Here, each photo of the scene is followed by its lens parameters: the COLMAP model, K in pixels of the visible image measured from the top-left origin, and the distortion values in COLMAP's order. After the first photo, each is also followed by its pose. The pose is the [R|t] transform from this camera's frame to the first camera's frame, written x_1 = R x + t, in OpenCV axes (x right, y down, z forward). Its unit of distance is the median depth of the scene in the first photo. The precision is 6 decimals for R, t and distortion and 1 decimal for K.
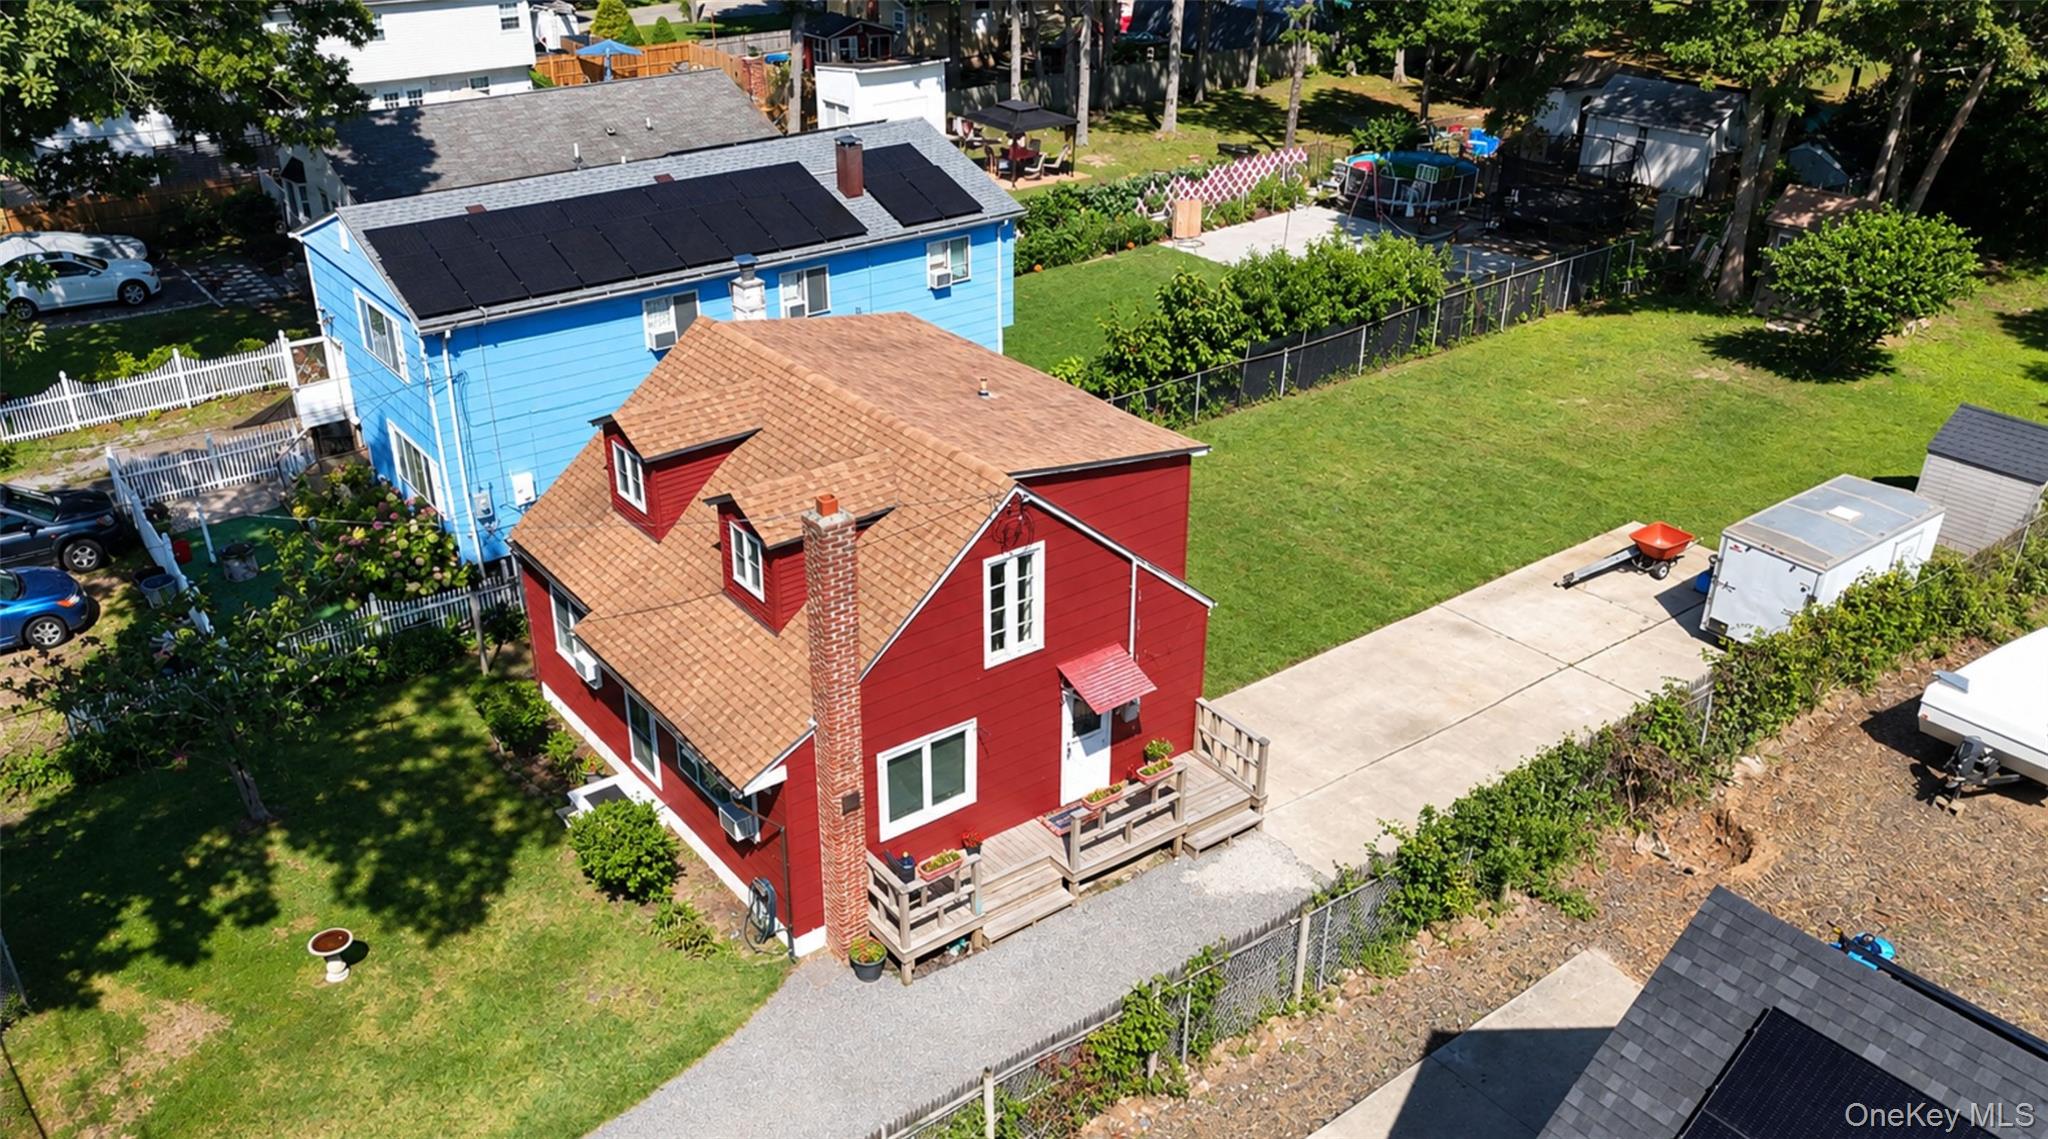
lens RADIAL K [[1645.6, 0, 1024.0], [0, 1645.6, 569.5], [0, 0, 1]] dist [-0.004871, -0.002837]
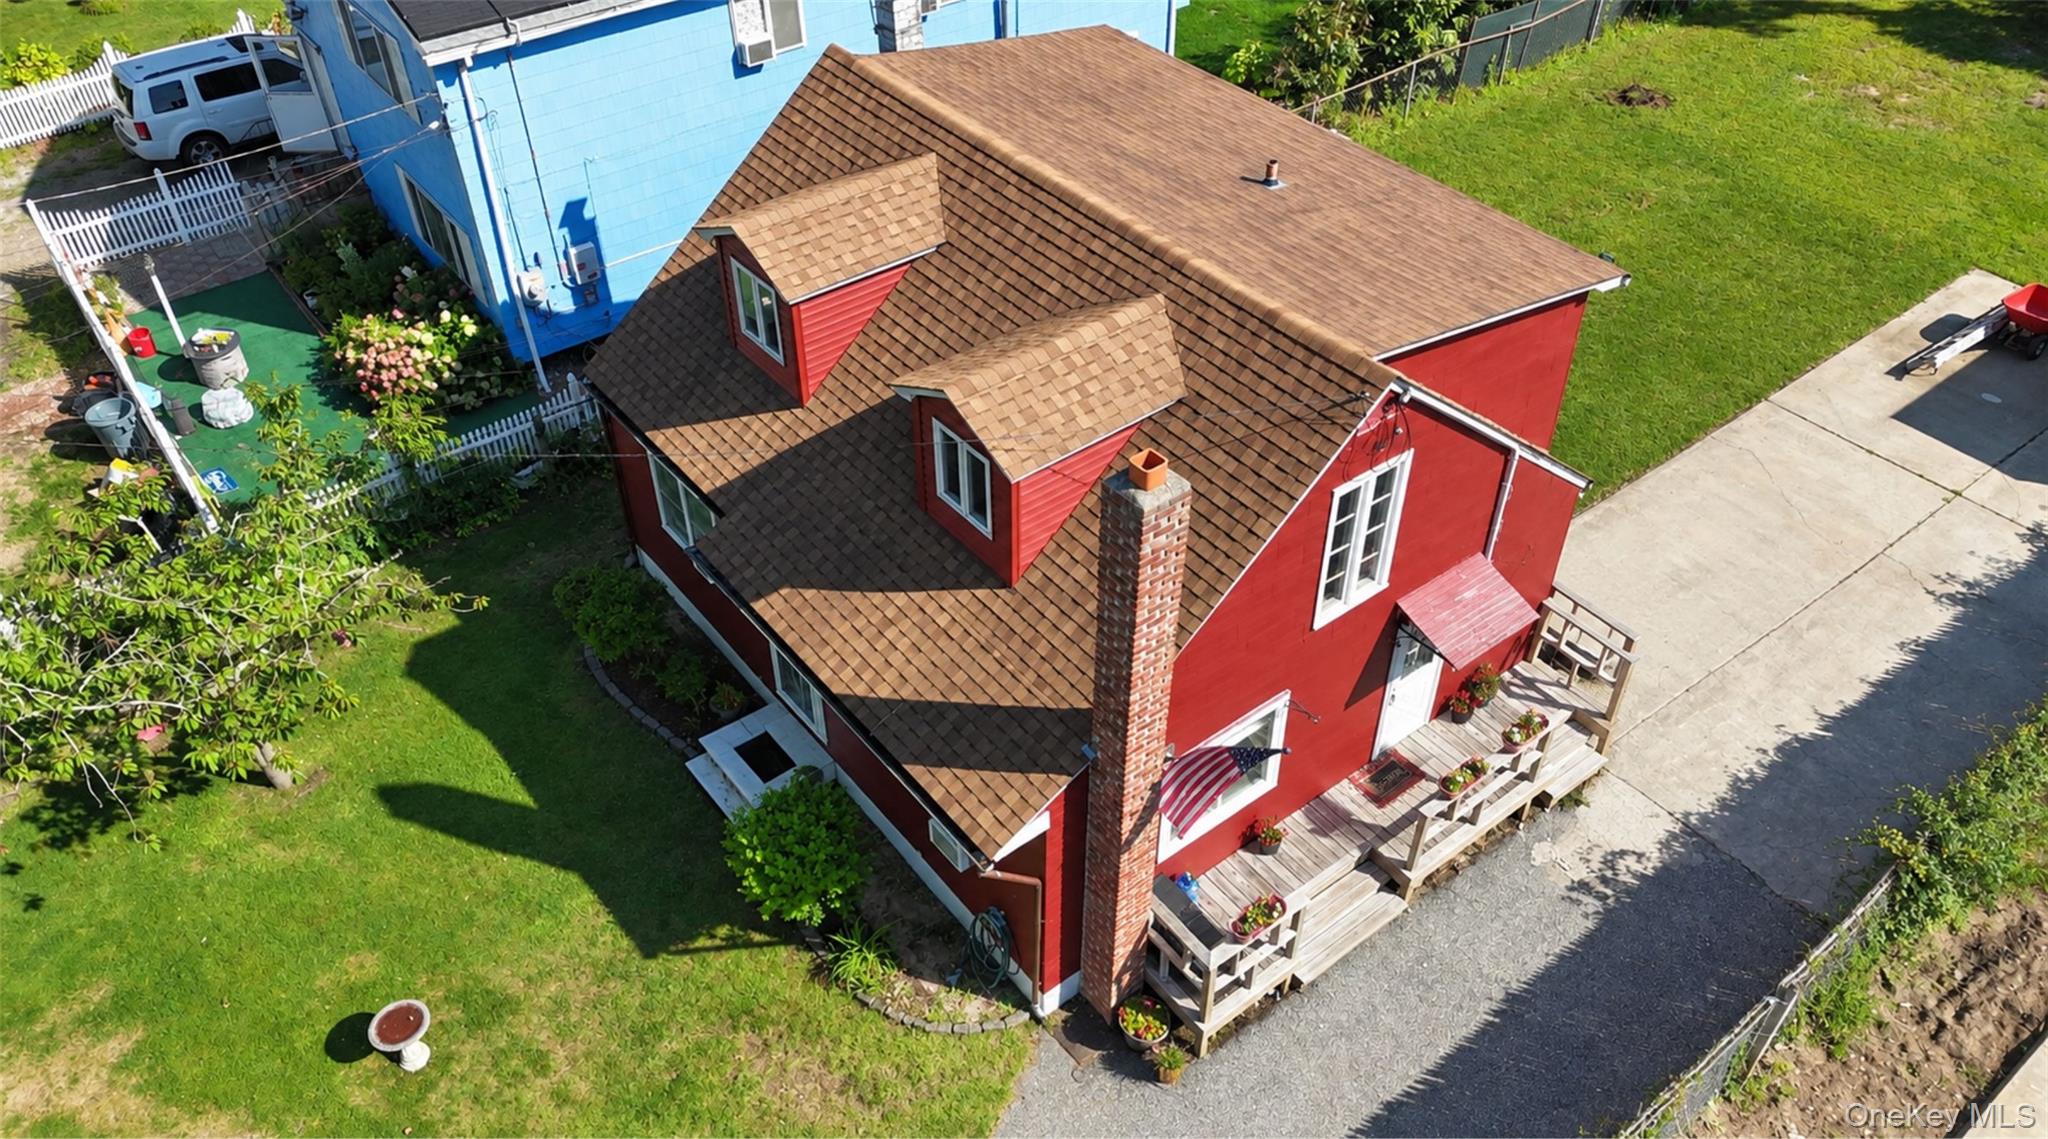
lens RADIAL K [[1573.9, 0, 1025.9], [0, 1573.9, 493.7], [0, 0, 1]] dist [-0.006965, -0.008276]
pose [[0.999929, -0.011827, 0.001736, -0.143138], [0.011185, 0.976954, 0.213159, -0.134661], [-0.004216, -0.213124, 0.977016, 0.371140]]
